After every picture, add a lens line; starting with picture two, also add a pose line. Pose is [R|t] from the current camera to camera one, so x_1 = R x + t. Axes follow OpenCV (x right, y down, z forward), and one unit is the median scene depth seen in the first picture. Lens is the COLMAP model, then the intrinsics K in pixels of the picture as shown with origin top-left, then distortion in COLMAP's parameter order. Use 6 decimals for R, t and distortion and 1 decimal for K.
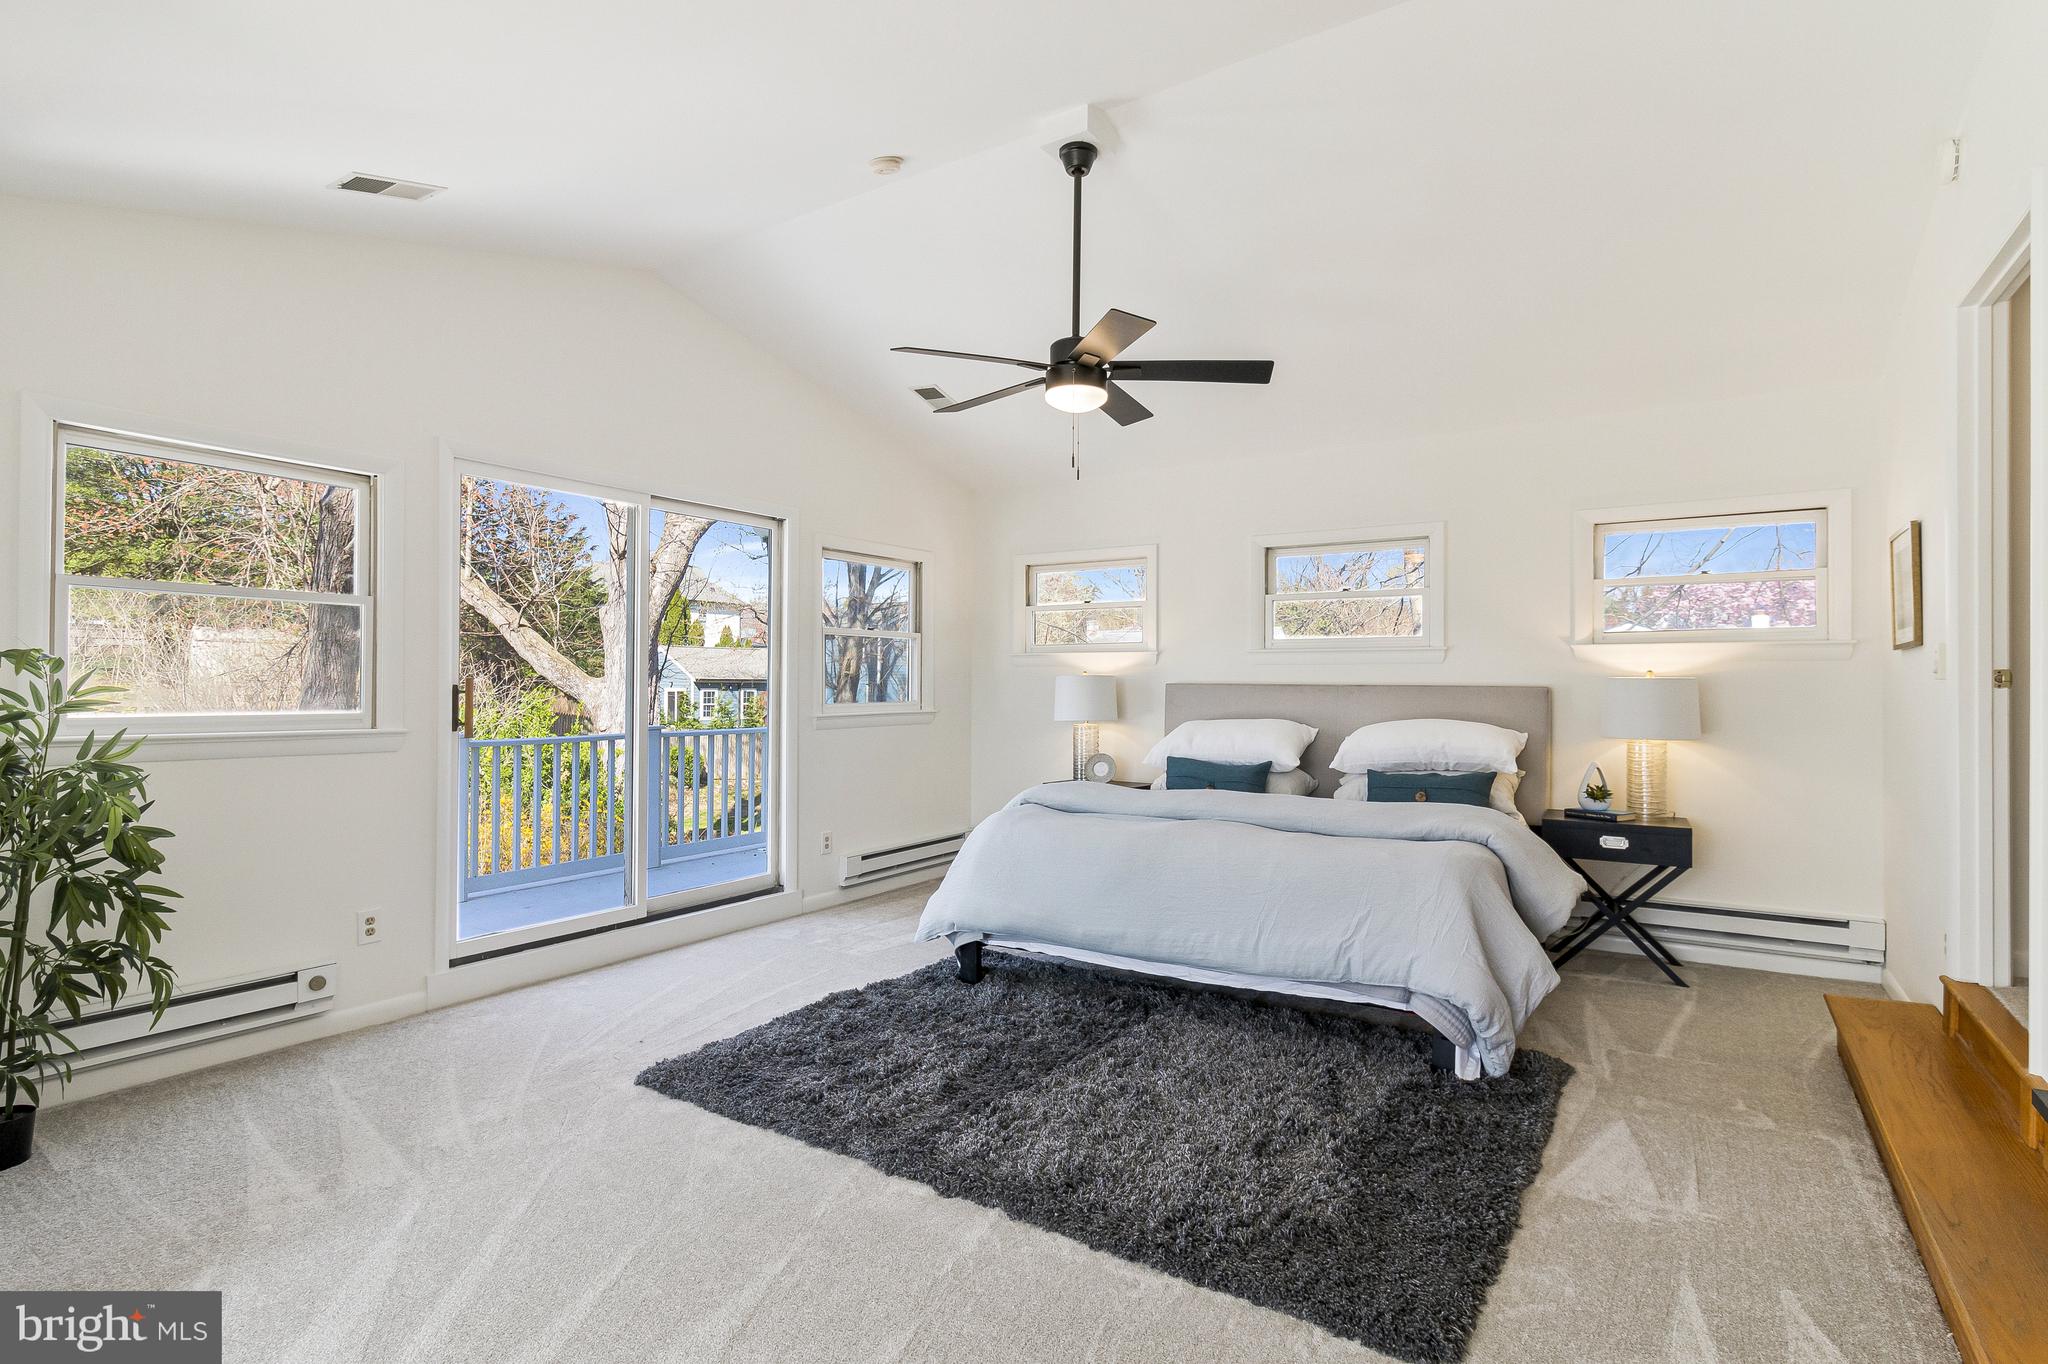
lens RADIAL K [[991.1, 0, 1027.3], [0, 991.1, 671.7], [0, 0, 1]] dist [0.001203, -0.005893]
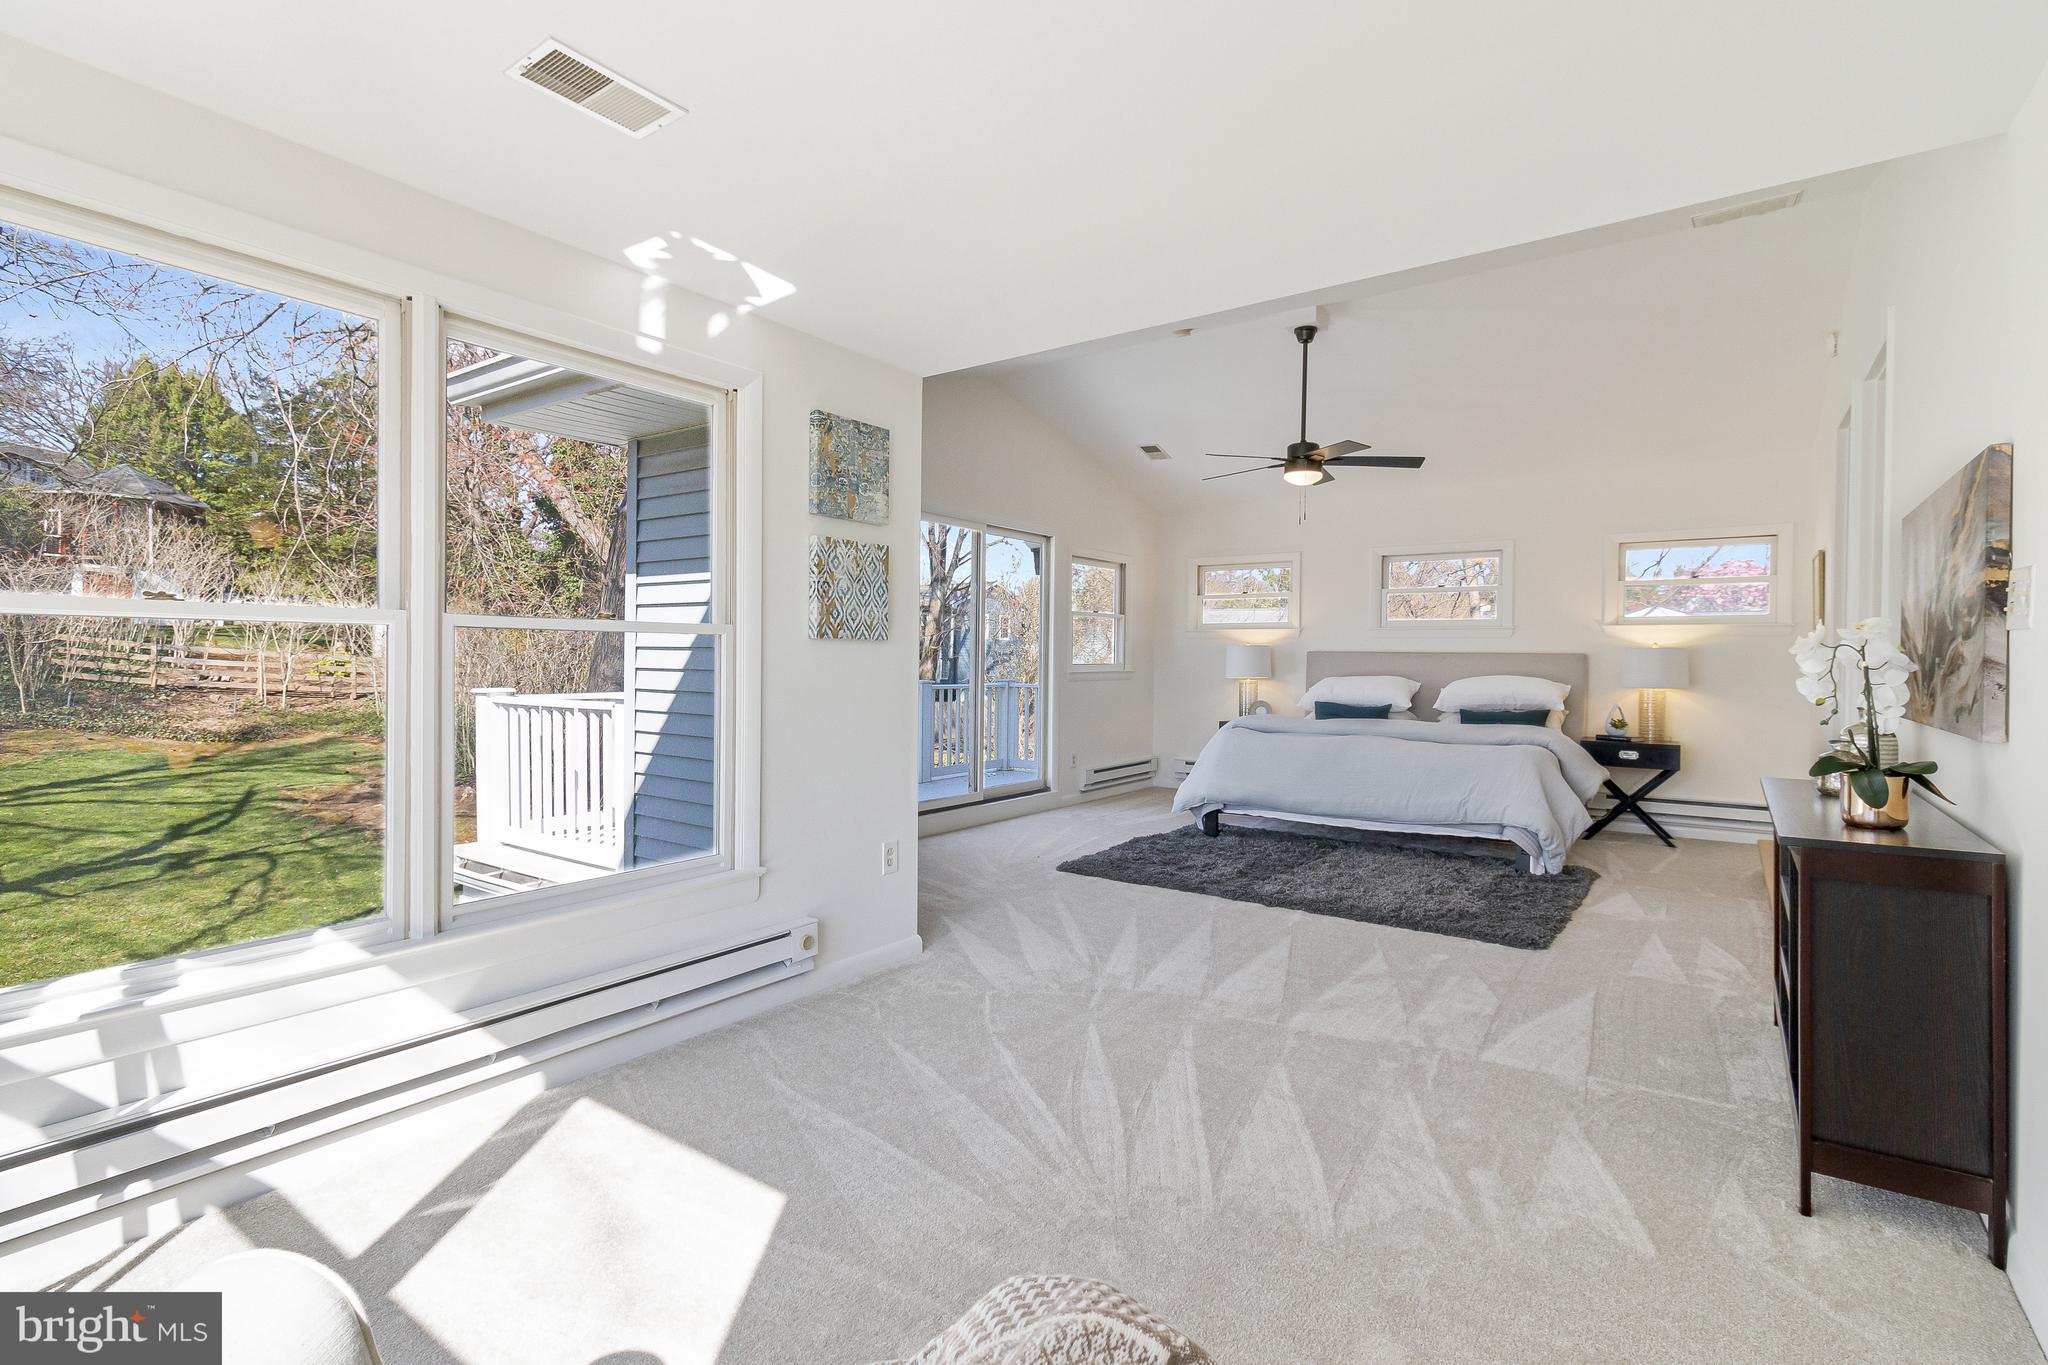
lens RADIAL K [[948.2, 0, 1037.4], [0, 948.2, 662.3], [0, 0, 1]] dist [0.002132, 0.000414]
pose [[0.999402, 0.006302, -0.034010, -0.266854], [-0.005787, 0.999868, 0.015208, 0.012437], [0.034101, -0.015003, 0.999306, -0.485749]]
